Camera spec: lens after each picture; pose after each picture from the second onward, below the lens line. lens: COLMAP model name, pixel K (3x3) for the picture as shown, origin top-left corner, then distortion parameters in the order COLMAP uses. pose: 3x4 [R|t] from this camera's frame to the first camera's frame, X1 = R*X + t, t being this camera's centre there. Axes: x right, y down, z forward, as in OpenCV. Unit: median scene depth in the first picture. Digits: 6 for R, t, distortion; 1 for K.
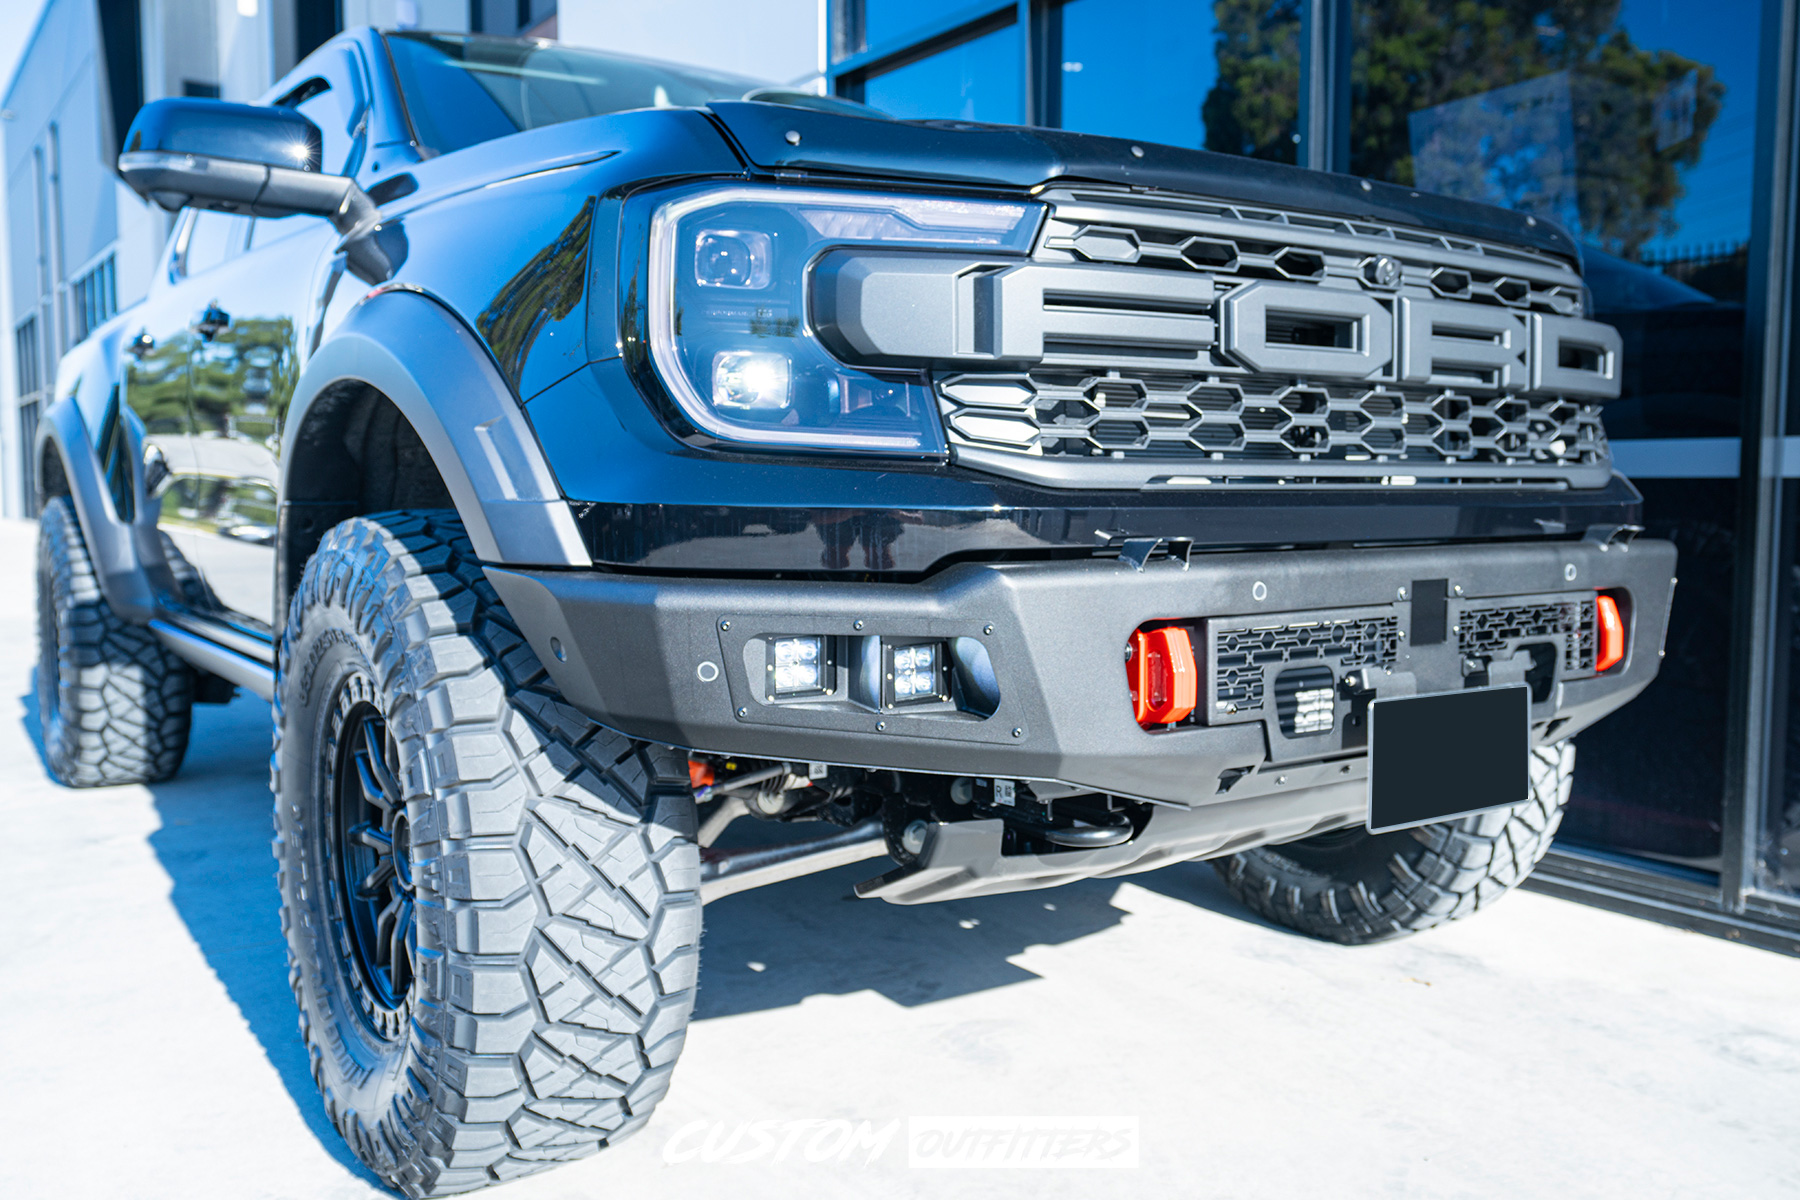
lens RADIAL K [[1379.3, 0, 980.7], [0, 1379.3, 601.0], [0, 0, 1]] dist [0.000274, 0.000262]
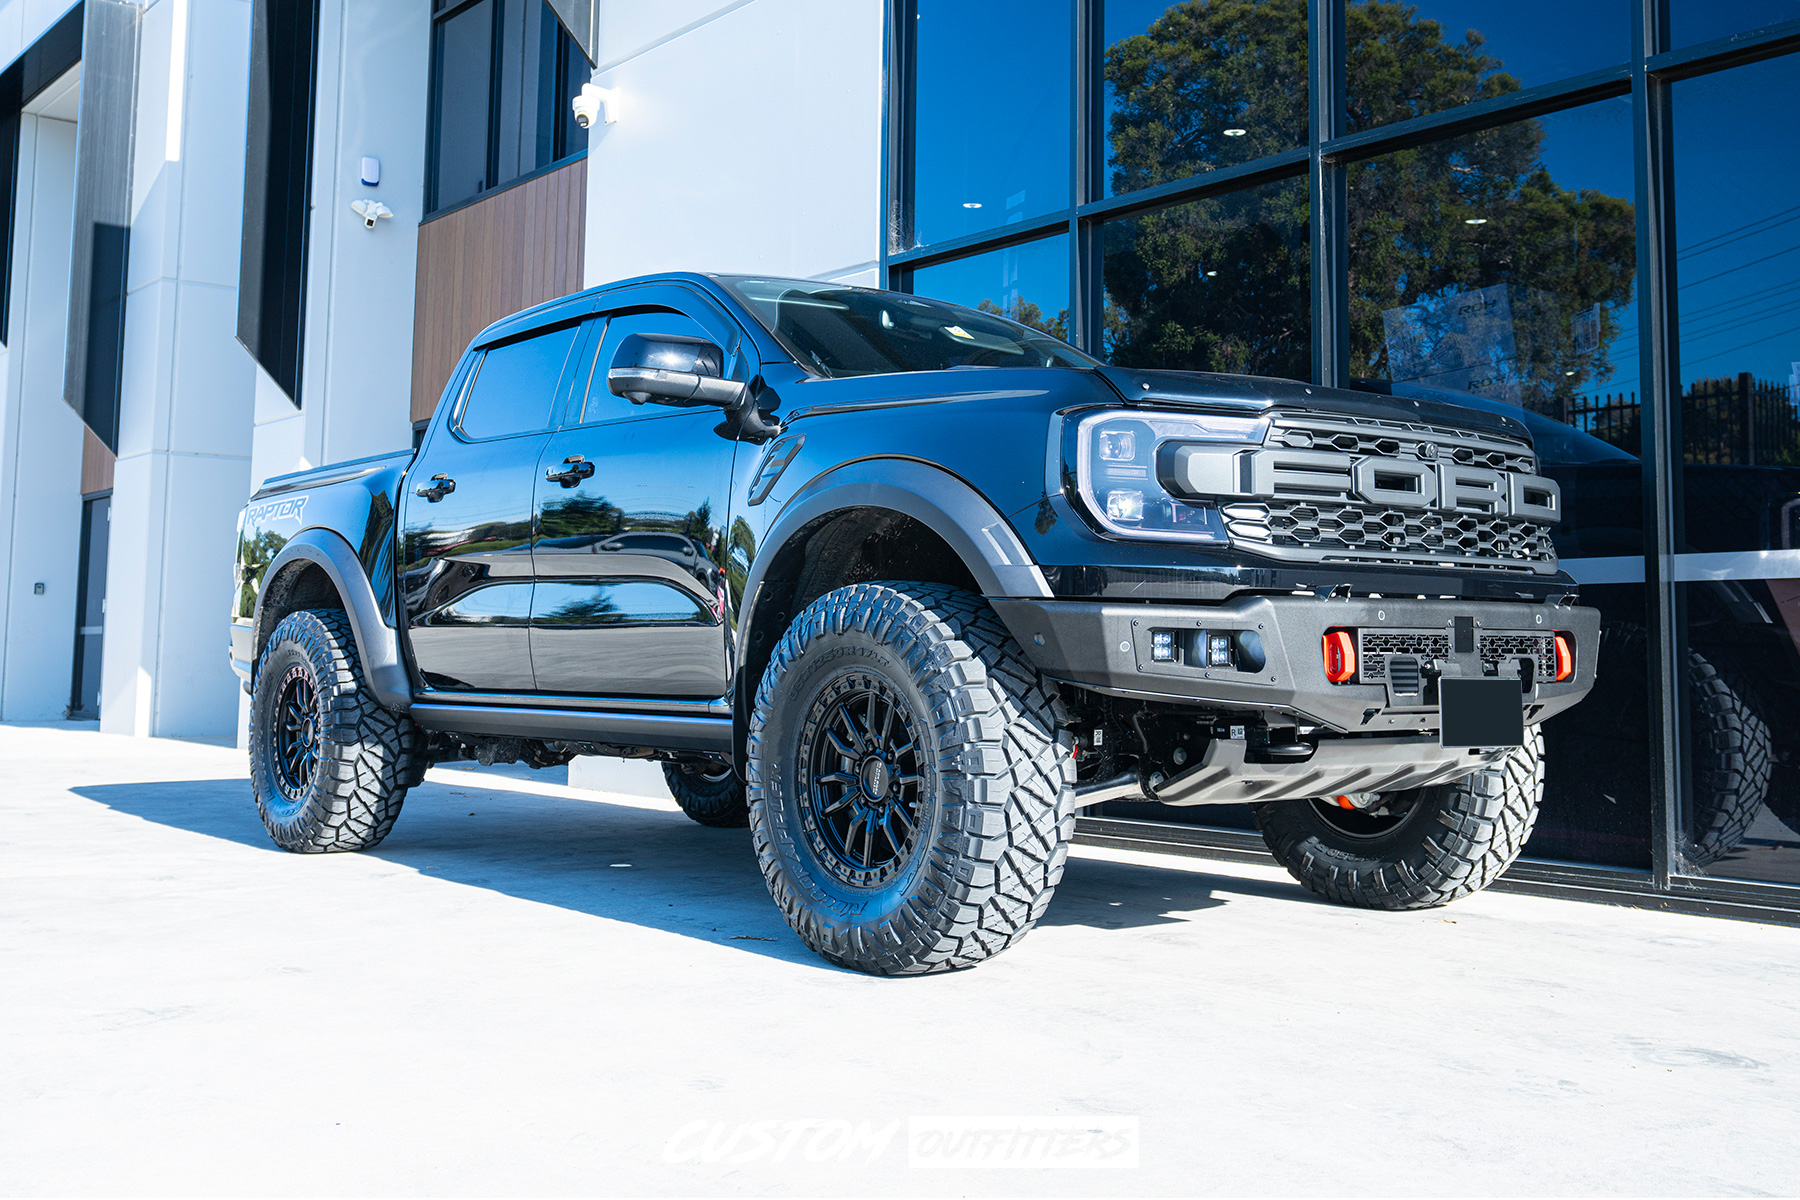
lens RADIAL K [[1559.3, 0, 897.5], [0, 1559.3, 561.6], [0, 0, 1]] dist [0.000418, 0.001123]
pose [[0.999623, 0.002393, 0.027364, -0.483554], [0.001411, 0.990409, -0.138160, 0.198198], [-0.027432, 0.138147, 0.990032, -1.039463]]
